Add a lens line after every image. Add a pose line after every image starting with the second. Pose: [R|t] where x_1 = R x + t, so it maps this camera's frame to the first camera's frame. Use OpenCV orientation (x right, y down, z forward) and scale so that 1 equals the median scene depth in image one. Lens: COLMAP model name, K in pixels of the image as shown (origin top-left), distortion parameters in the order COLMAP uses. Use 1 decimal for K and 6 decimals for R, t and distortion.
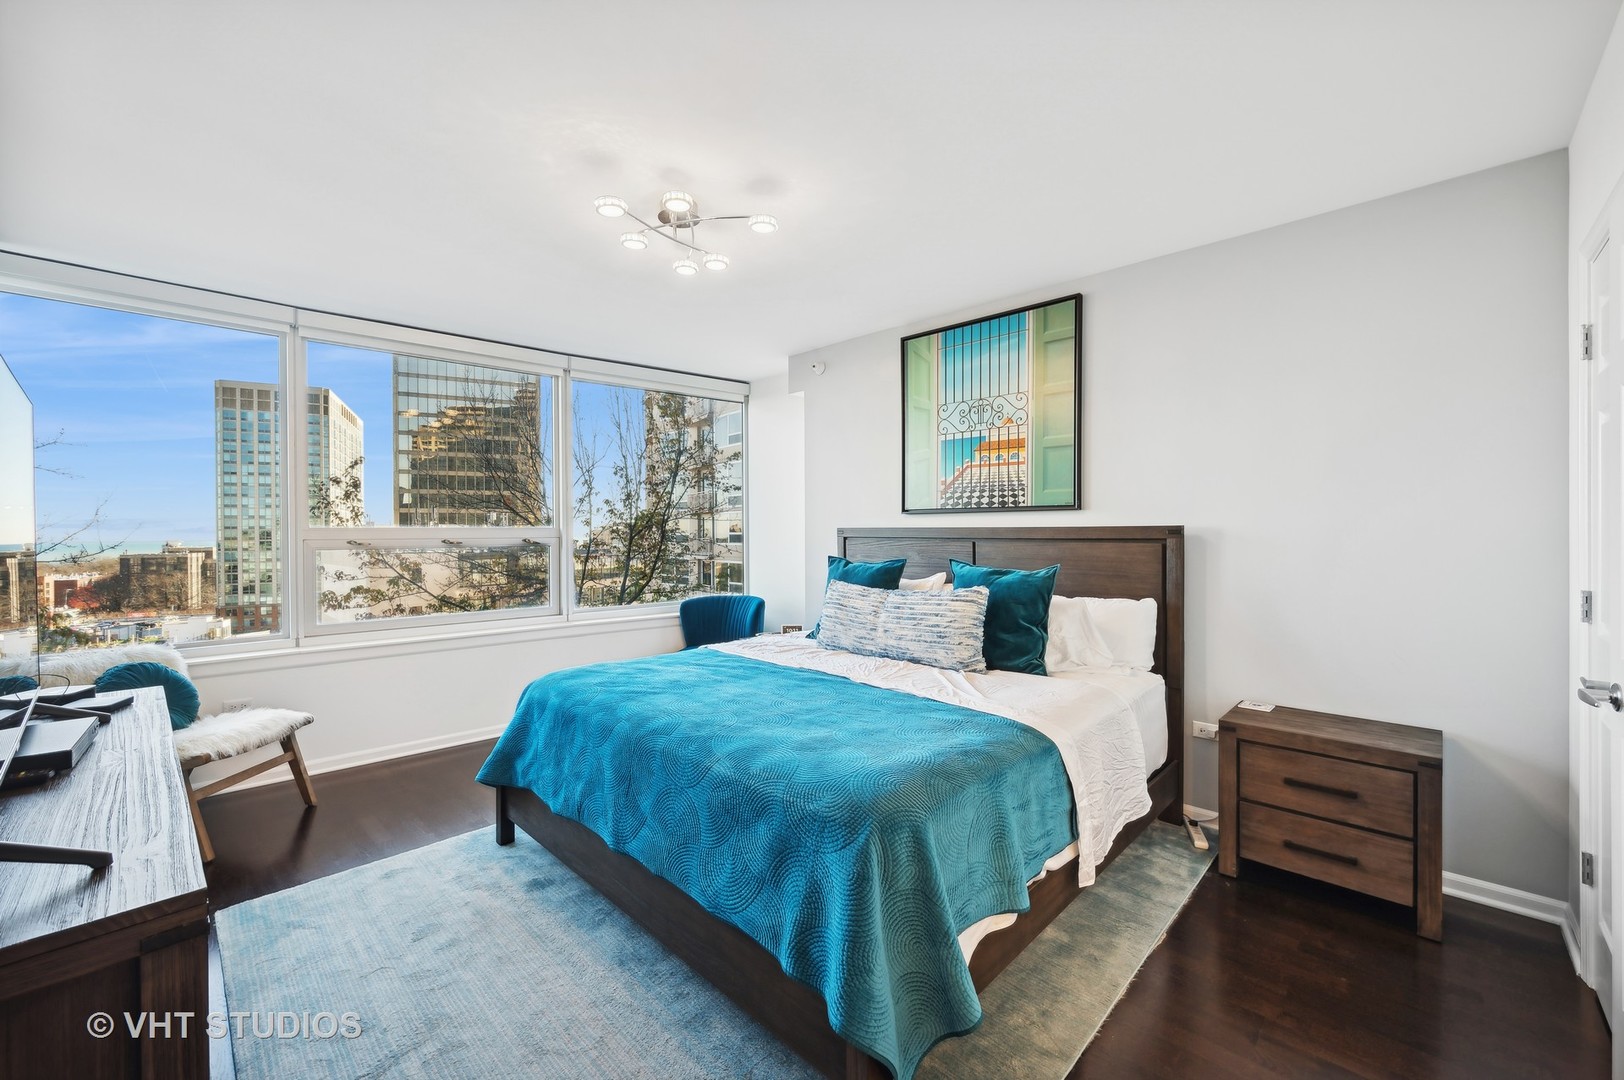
lens RADIAL K [[640.4, 0, 812.0], [0, 640.4, 540.0], [0, 0, 1]] dist [0.000746, -0.000060]
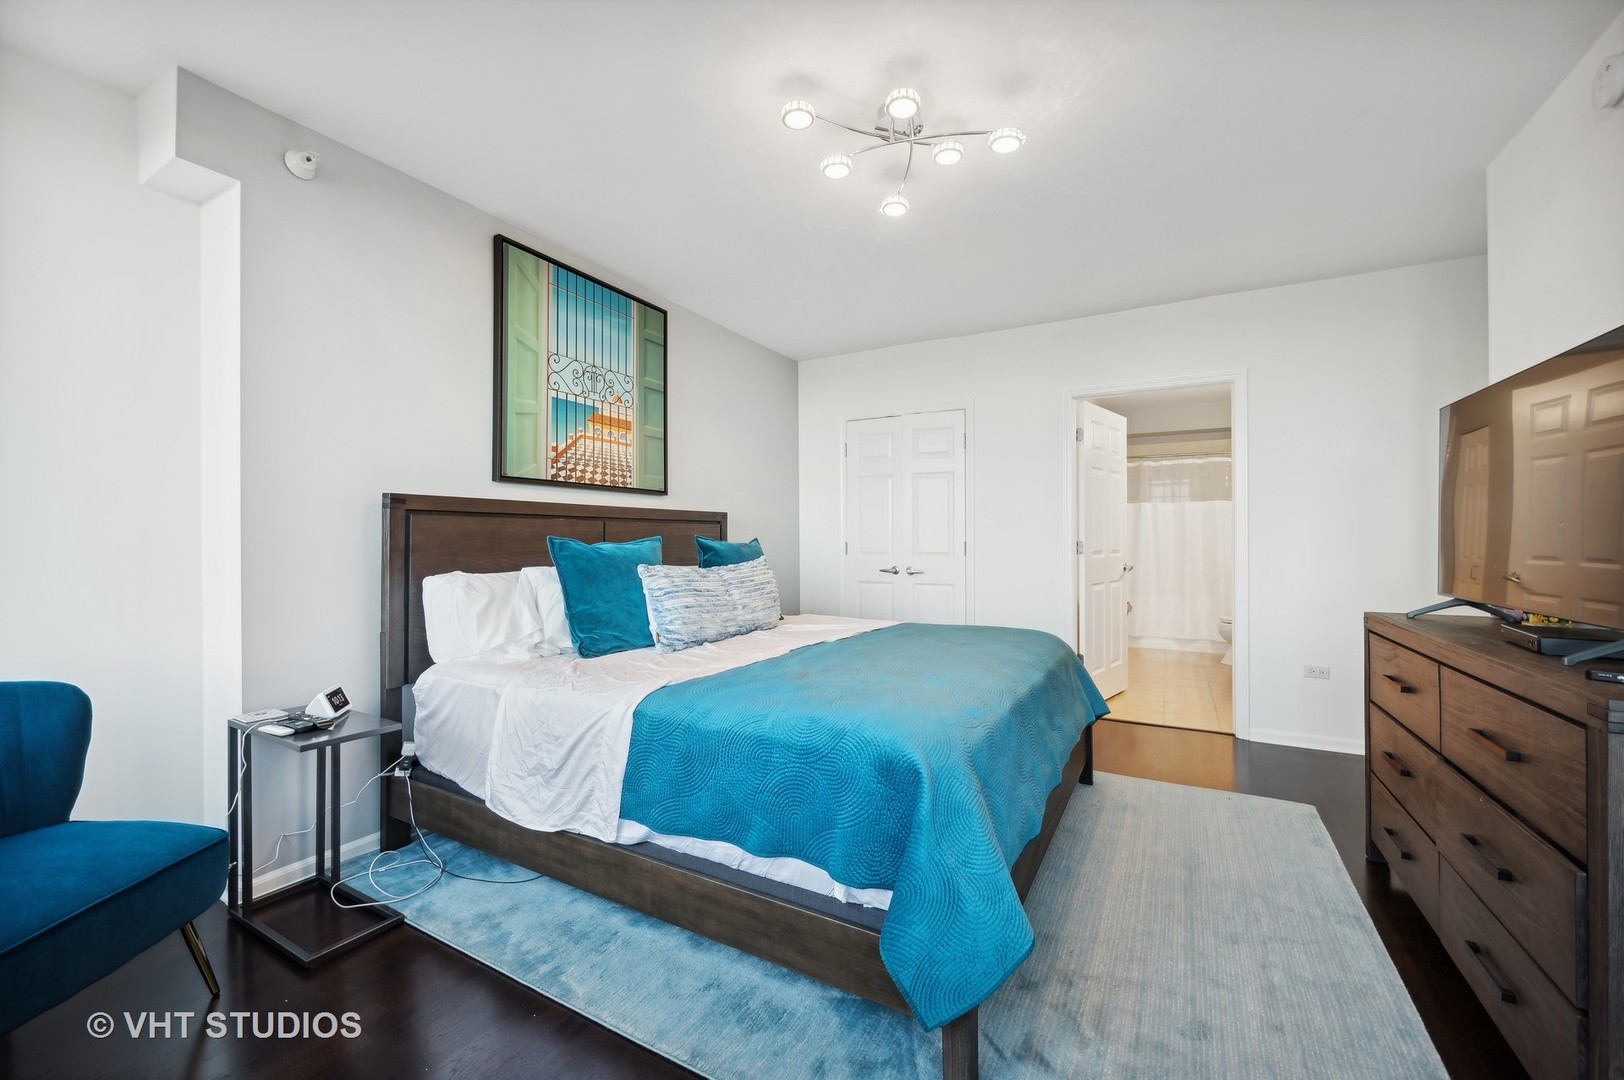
lens RADIAL K [[640.4, 0, 812.0], [0, 640.4, 540.0], [0, 0, 1]] dist [0.000746, -0.000060]
pose [[-0.242847, 0.003870, 0.970057, -0.705314], [0.017011, 0.999855, 0.000270, 0.034173], [-0.969915, 0.016567, -0.242878, 0.932993]]
